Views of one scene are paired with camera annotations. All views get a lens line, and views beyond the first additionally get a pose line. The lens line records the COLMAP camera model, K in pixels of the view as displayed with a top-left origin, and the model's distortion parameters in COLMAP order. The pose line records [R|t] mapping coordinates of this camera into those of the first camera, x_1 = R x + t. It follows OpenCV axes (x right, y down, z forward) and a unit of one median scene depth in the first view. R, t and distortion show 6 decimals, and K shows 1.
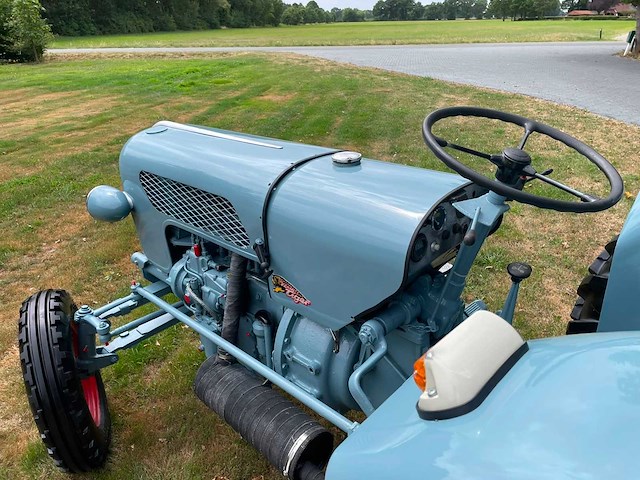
lens RADIAL K [[481.4, 0, 325.3], [0, 481.4, 236.4], [0, 0, 1]] dist [0.083212, -0.107608]
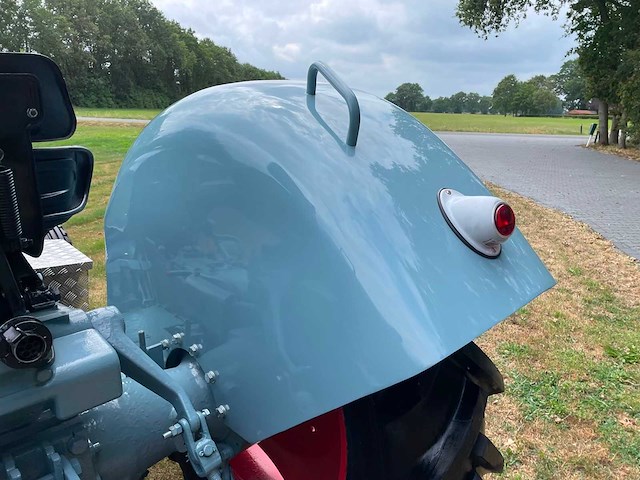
lens RADIAL K [[481.4, 0, 320.9], [0, 481.4, 240.9], [0, 0, 1]] dist [0.083212, -0.107608]
pose [[0.998166, 0.056151, -0.022598, 0.186740], [-0.058884, 0.987261, -0.147809, 0.032821], [0.014011, 0.148869, 0.988758, -0.013340]]
